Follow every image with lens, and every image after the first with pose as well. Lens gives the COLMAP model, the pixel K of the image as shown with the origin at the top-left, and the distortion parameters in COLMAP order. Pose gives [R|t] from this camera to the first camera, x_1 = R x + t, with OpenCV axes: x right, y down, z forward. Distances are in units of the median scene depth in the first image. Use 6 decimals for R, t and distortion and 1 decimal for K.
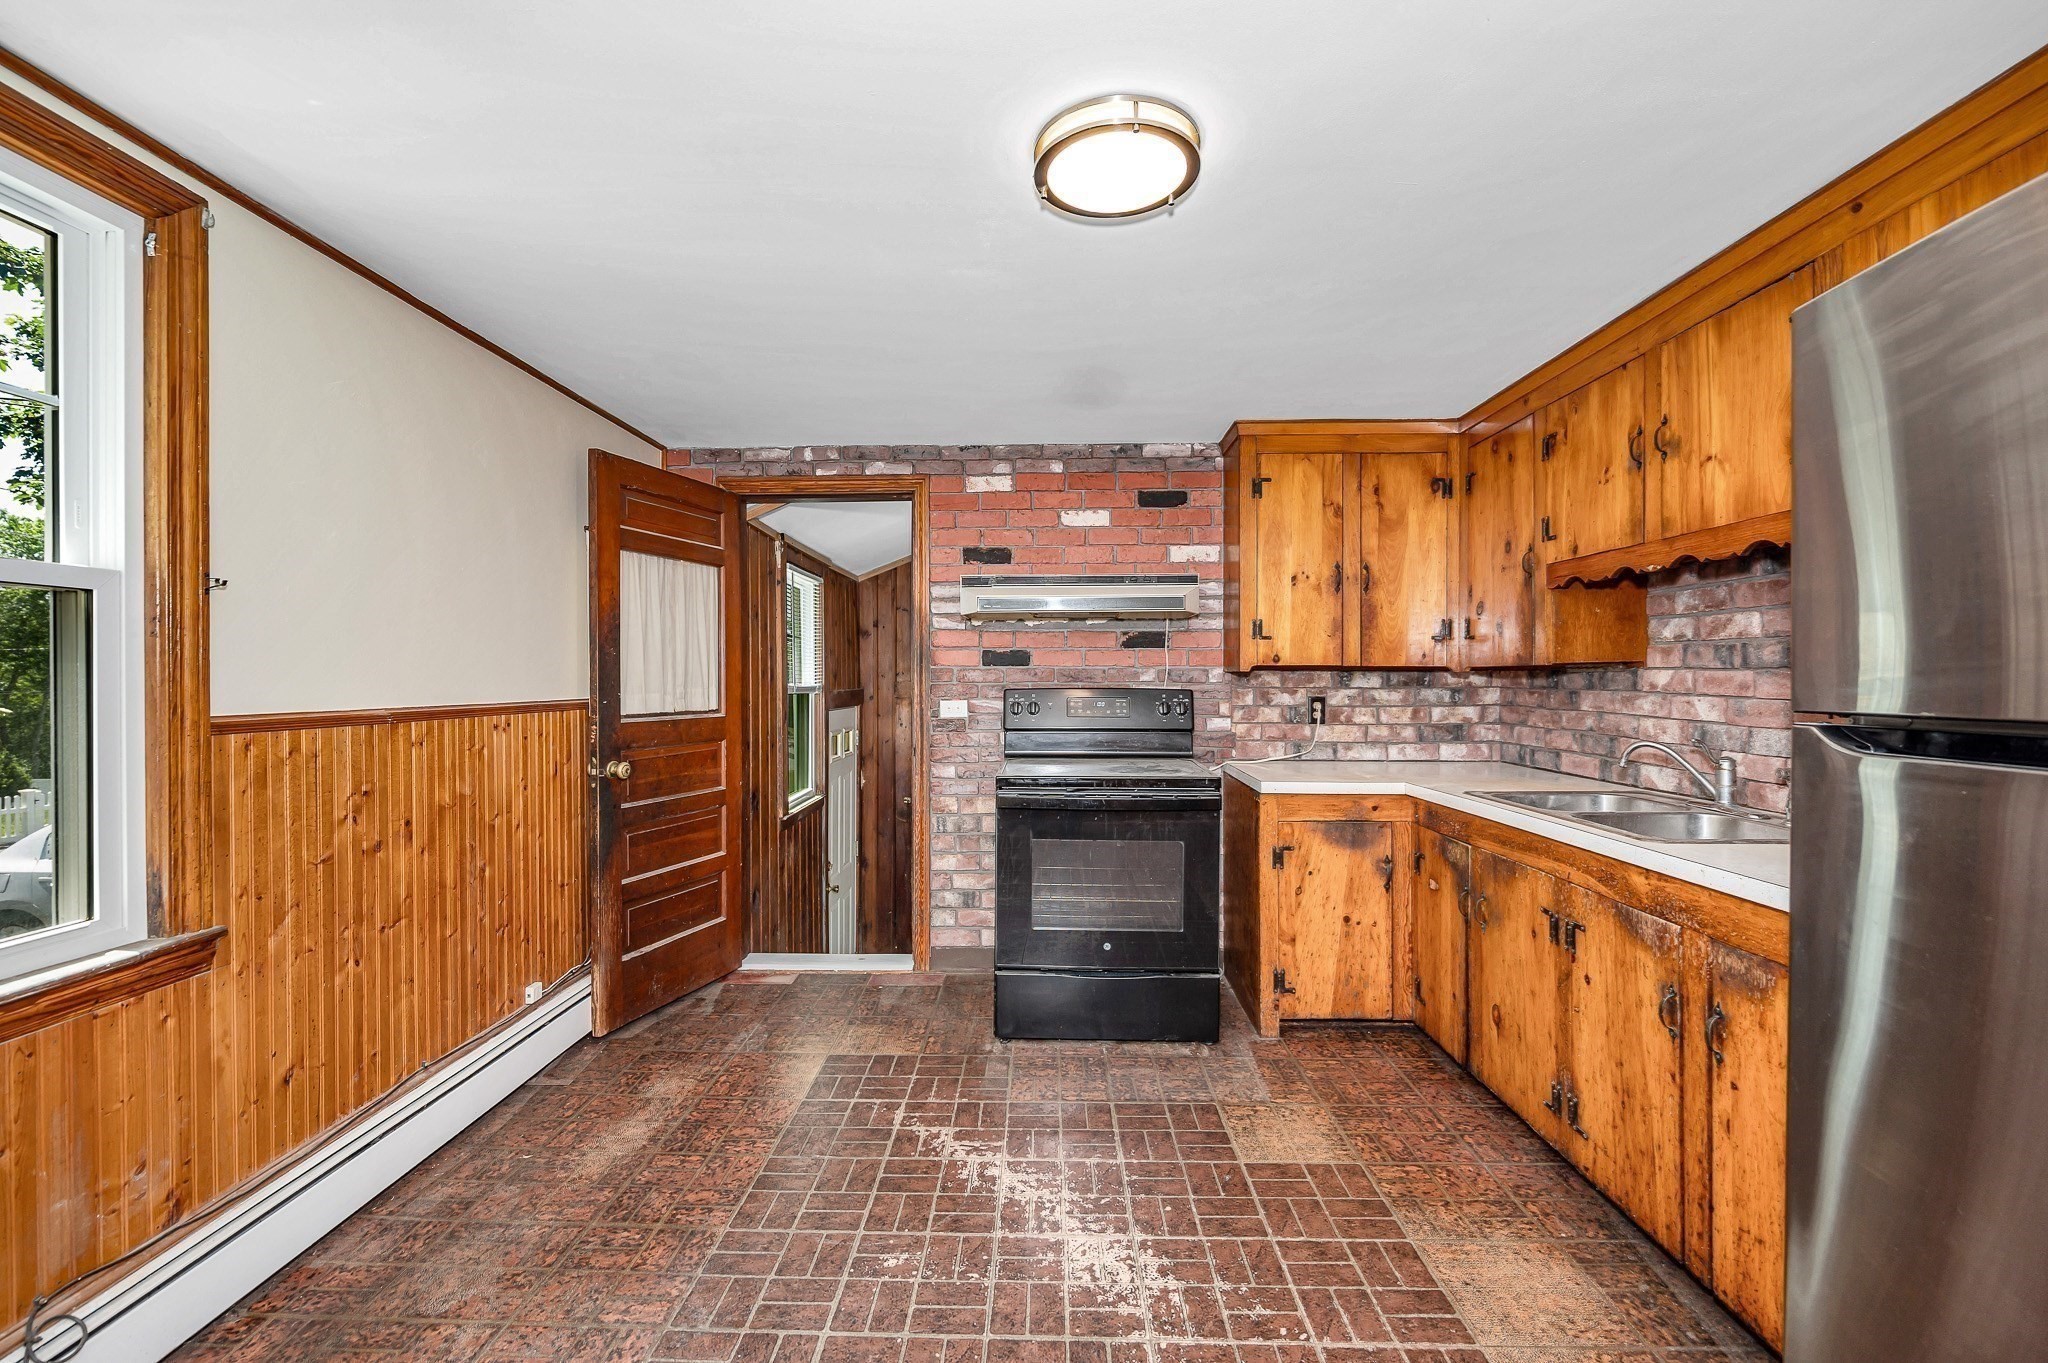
lens RADIAL K [[846.3, 0, 1022.6], [0, 846.3, 680.1], [0, 0, 1]] dist [-0.002577, -0.000823]
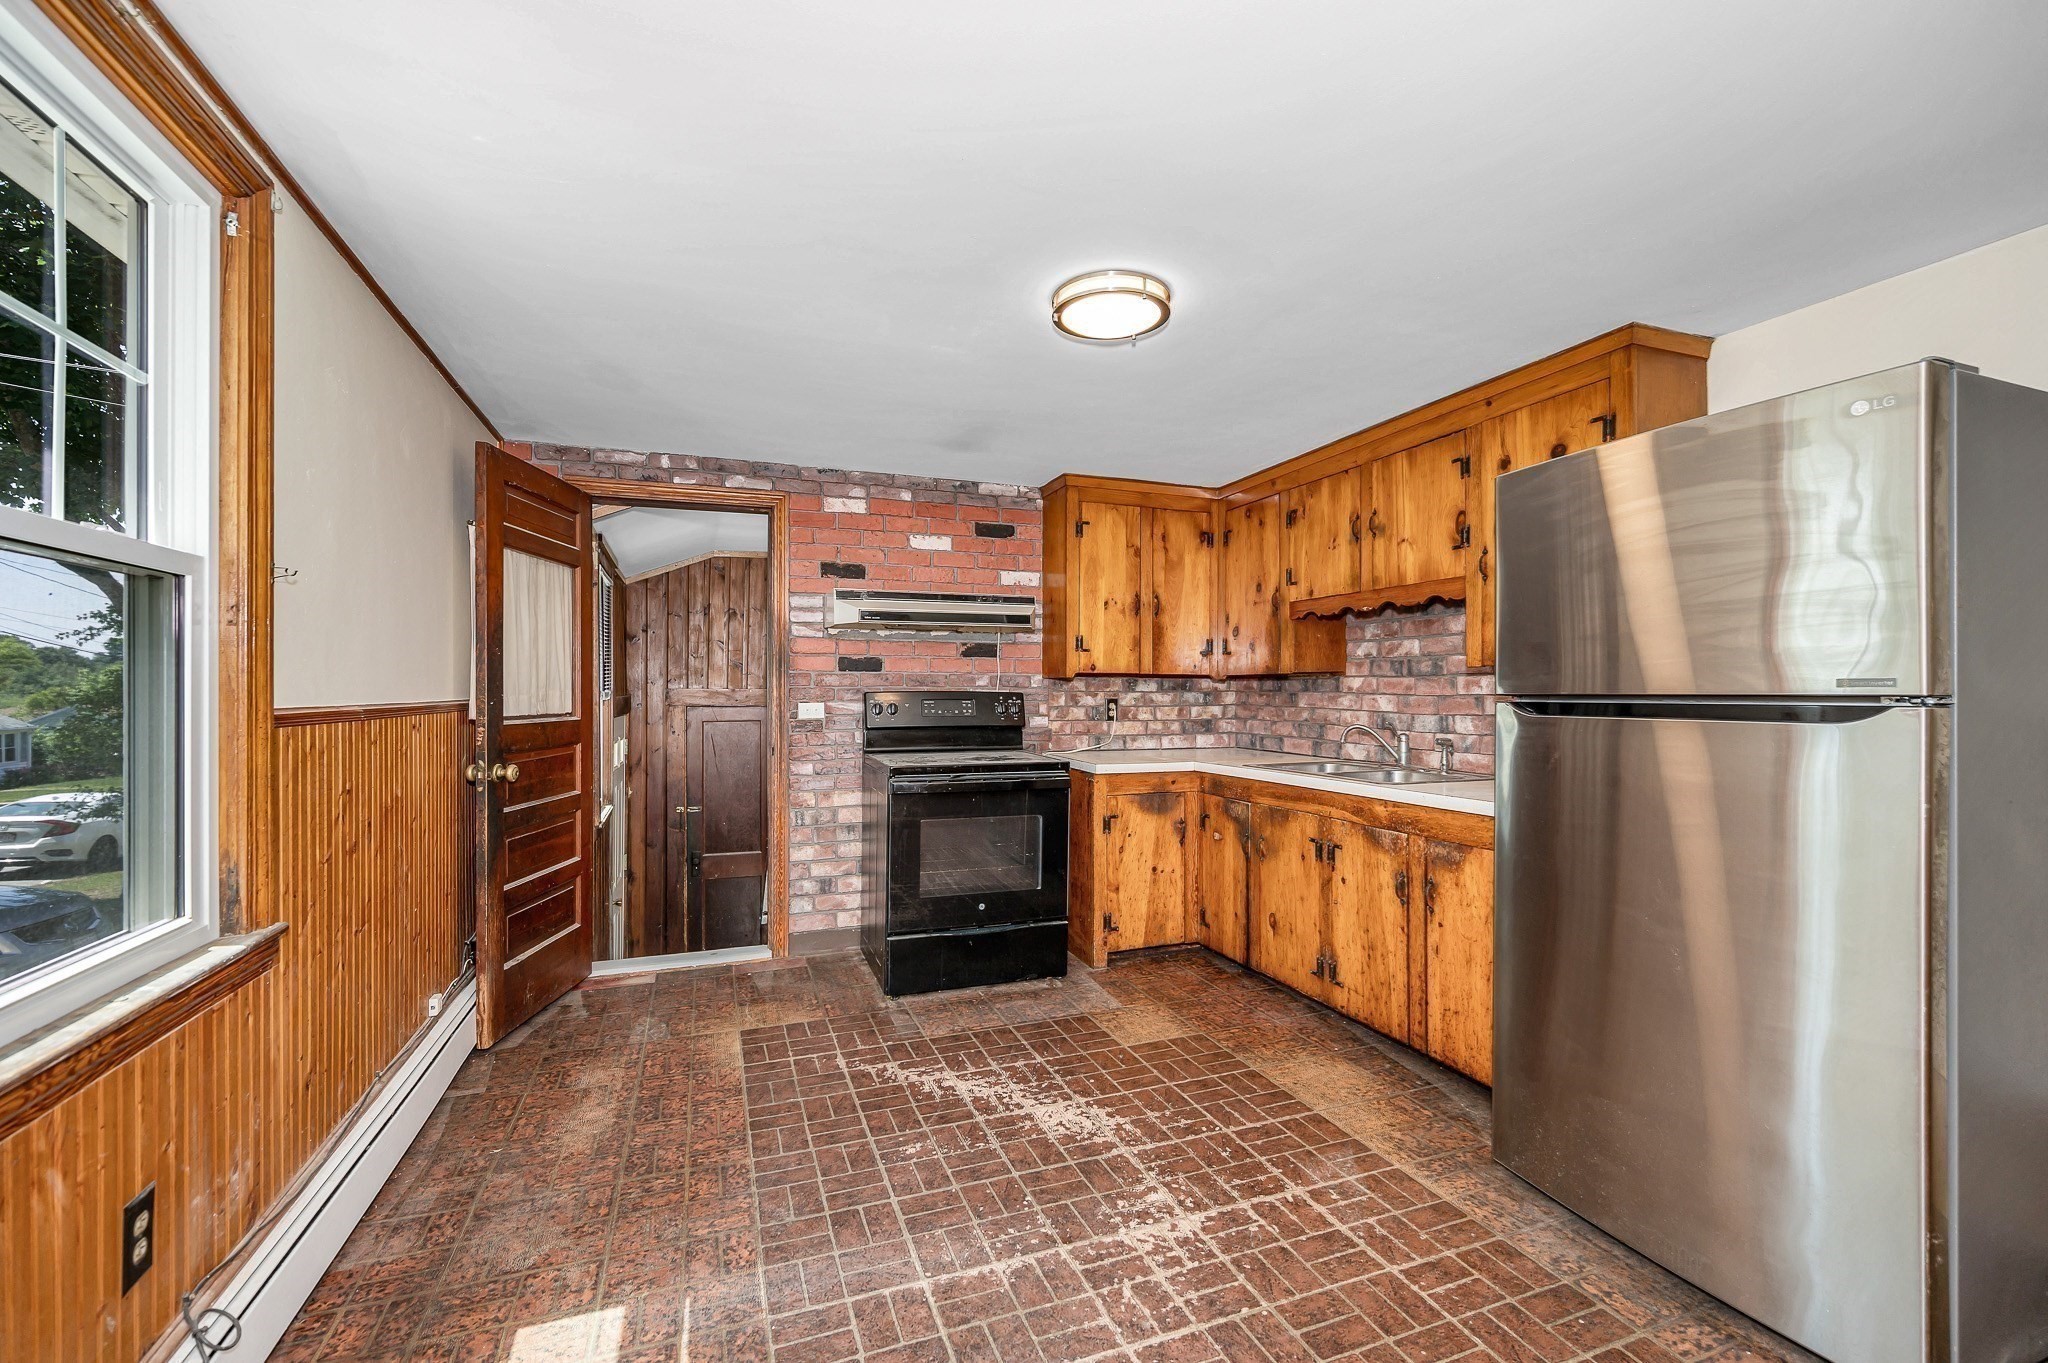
lens RADIAL K [[846.3, 0, 1024.9], [0, 846.3, 687.6], [0, 0, 1]] dist [-0.002577, -0.000823]
pose [[0.927978, 0.003113, 0.372623, -0.289243], [-0.000996, 0.999982, -0.005874, 0.013276], [-0.372634, 0.005079, 0.927964, -0.130621]]
